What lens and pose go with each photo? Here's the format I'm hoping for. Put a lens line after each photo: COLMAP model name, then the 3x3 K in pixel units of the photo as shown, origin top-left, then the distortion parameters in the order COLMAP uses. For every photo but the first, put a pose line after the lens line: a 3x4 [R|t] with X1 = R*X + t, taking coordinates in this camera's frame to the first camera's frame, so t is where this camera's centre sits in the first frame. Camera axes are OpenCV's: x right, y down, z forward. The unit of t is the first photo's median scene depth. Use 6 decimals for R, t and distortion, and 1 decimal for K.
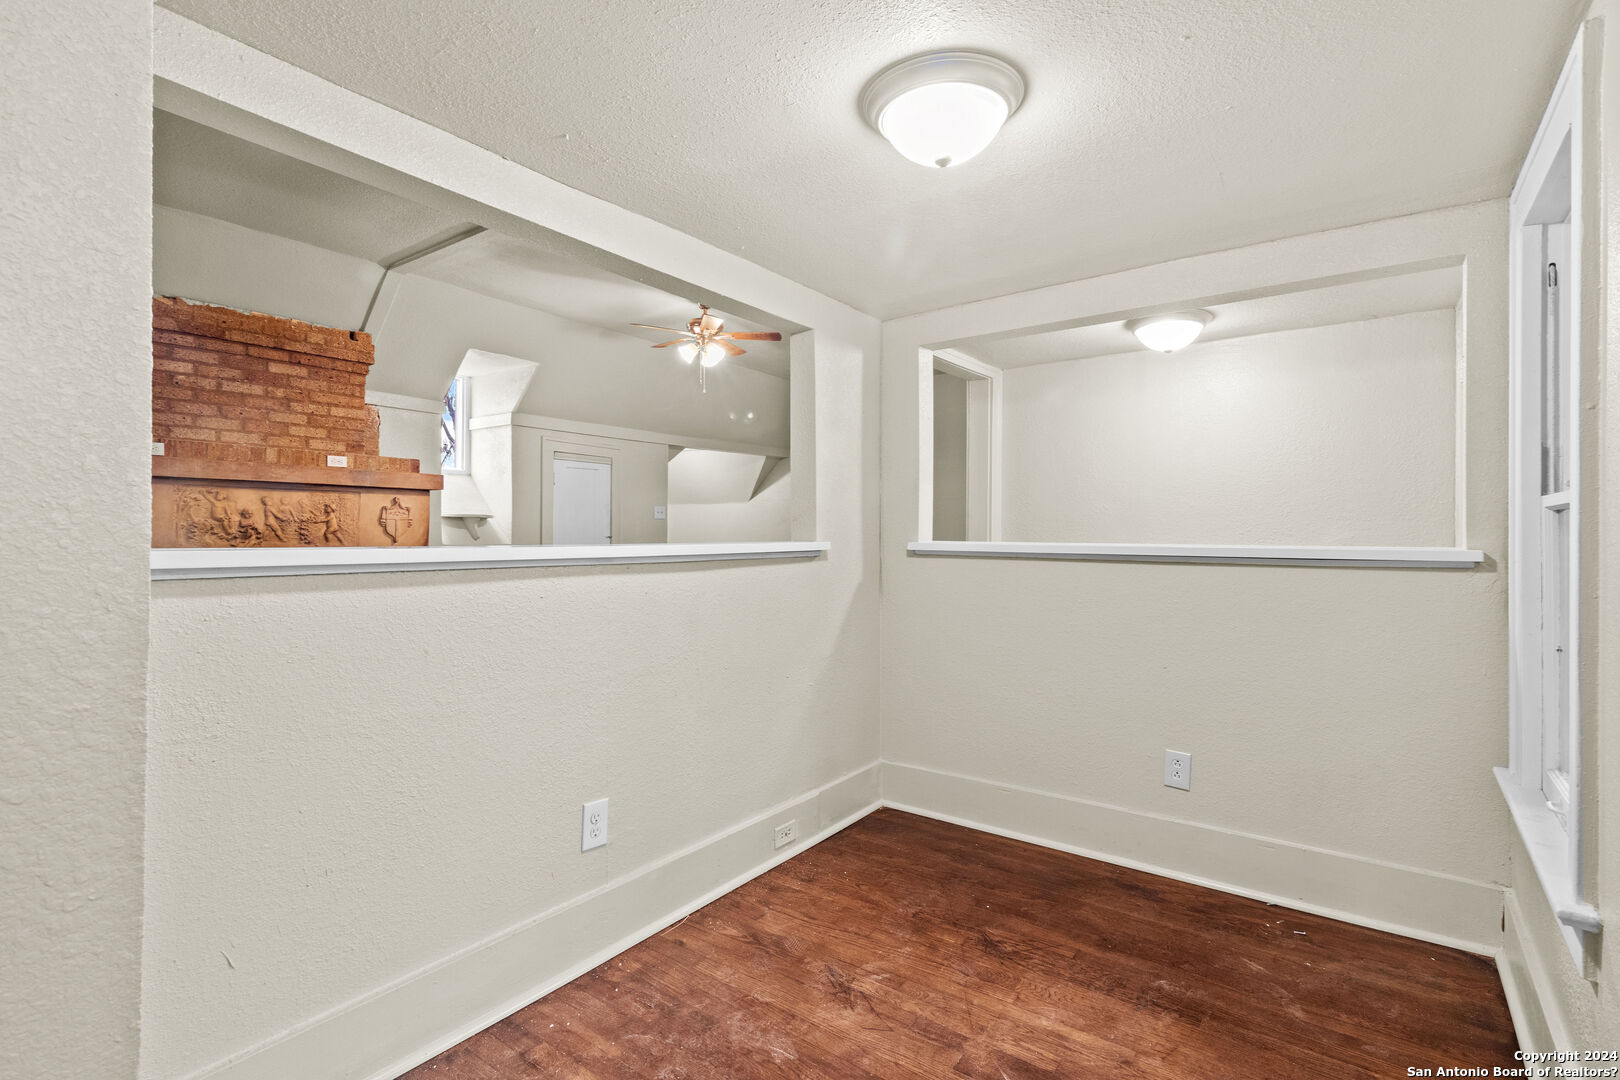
lens RADIAL K [[748.9, 0, 810.1], [0, 748.9, 542.8], [0, 0, 1]] dist [0.003172, -0.001227]
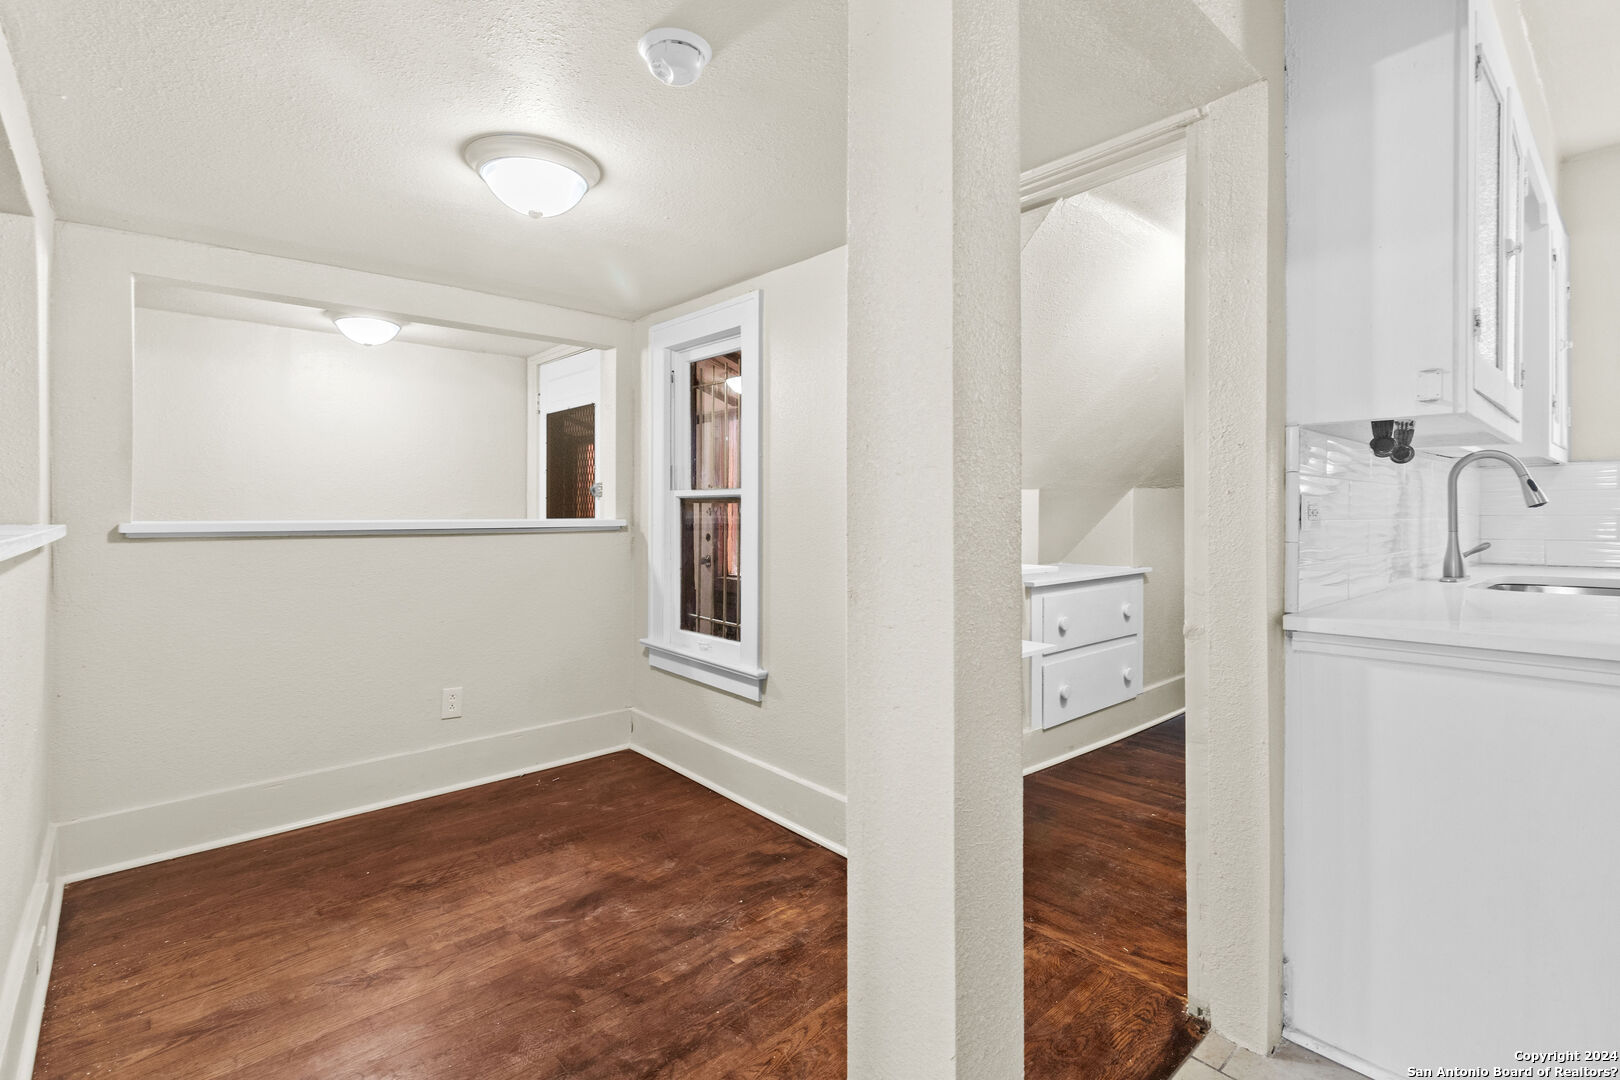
lens RADIAL K [[748.9, 0, 789.9], [0, 748.9, 503.7], [0, 0, 1]] dist [0.003172, -0.001227]
pose [[0.228138, 0.002527, 0.973625, -0.698818], [0.014762, 0.999873, -0.006054, -0.010457], [-0.973517, 0.015754, 0.228072, 0.205309]]
